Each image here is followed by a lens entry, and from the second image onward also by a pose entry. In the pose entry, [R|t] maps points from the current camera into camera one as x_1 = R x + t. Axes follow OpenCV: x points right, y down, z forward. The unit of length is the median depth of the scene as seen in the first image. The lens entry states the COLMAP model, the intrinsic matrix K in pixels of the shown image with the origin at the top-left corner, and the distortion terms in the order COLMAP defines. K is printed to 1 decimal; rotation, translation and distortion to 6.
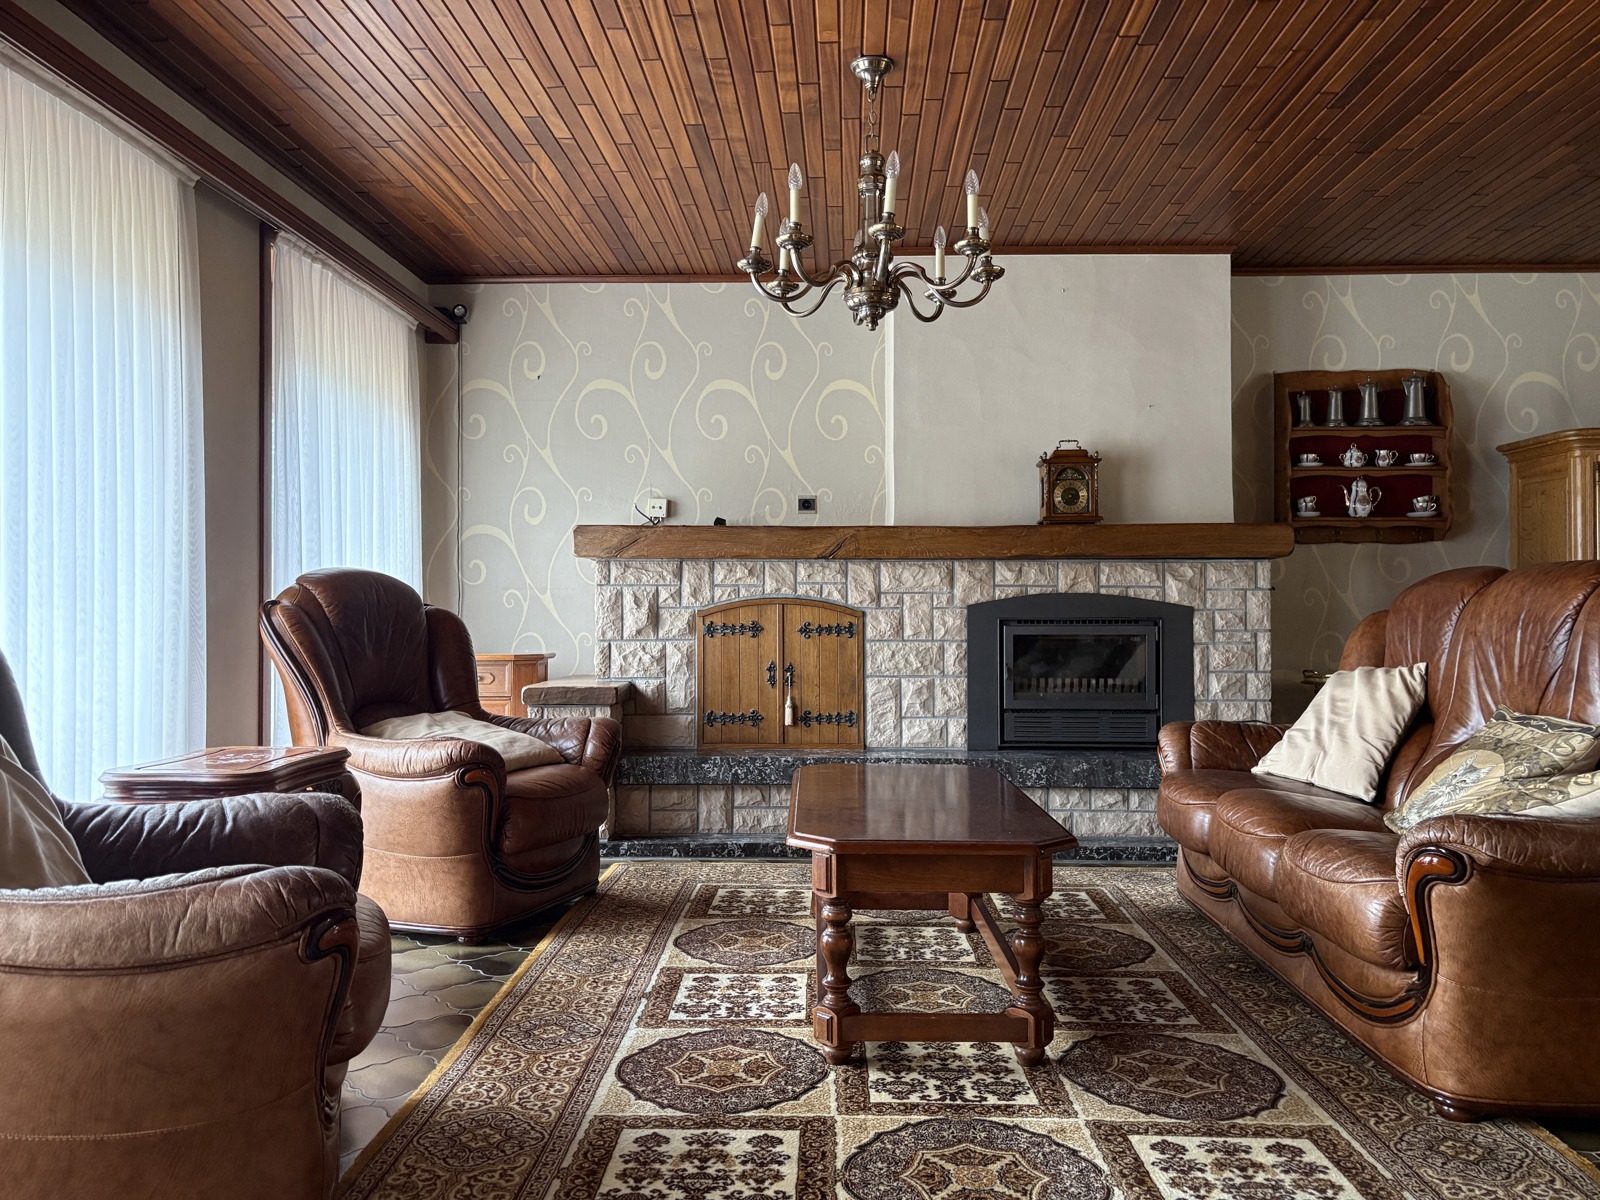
lens RADIAL K [[1195.5, 0, 800.0], [0, 1195.5, 600.0], [0, 0, 1]] dist [0.033748, 0.000656]
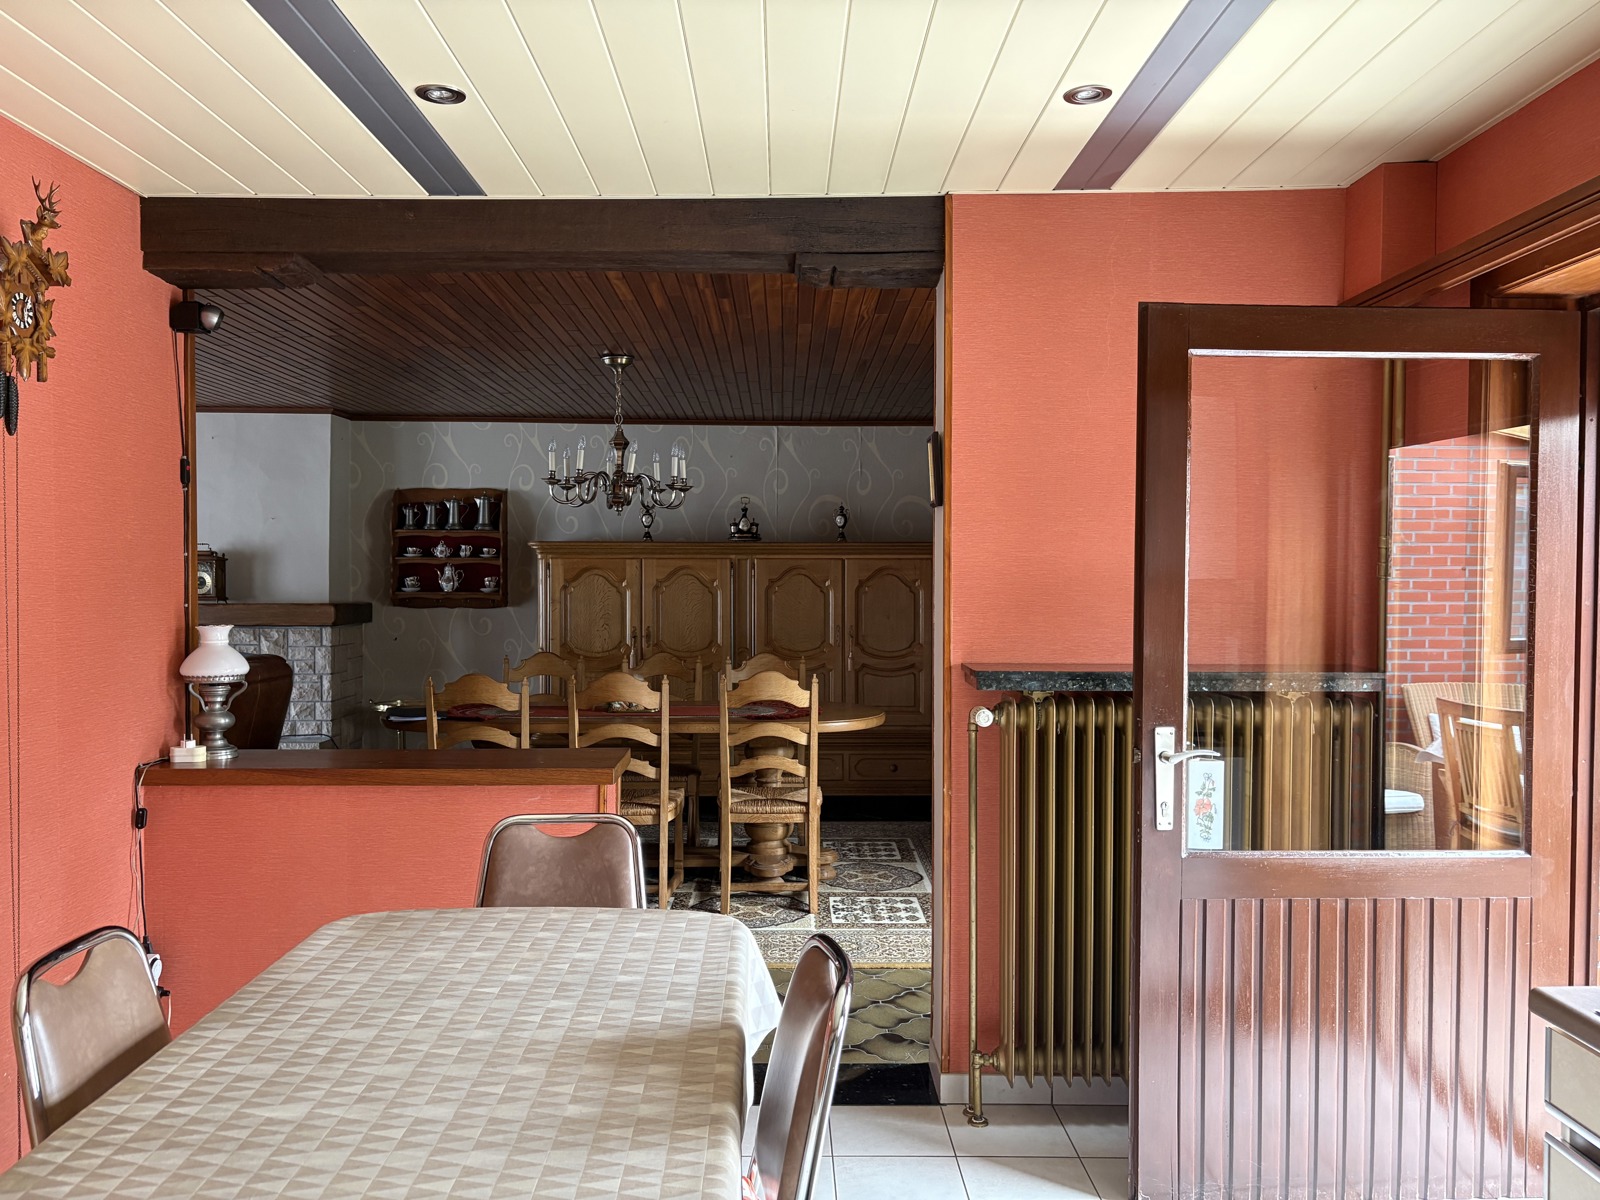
lens RADIAL K [[1209.8, 0, 800.8], [0, 1209.8, 611.6], [0, 0, 1]] dist [0.097871, -0.159262]
pose [[0.998238, 0.001615, 0.059318, 0.812326], [-0.004087, 0.999127, 0.041574, -0.108358], [-0.059199, -0.041743, 0.997373, -0.504670]]
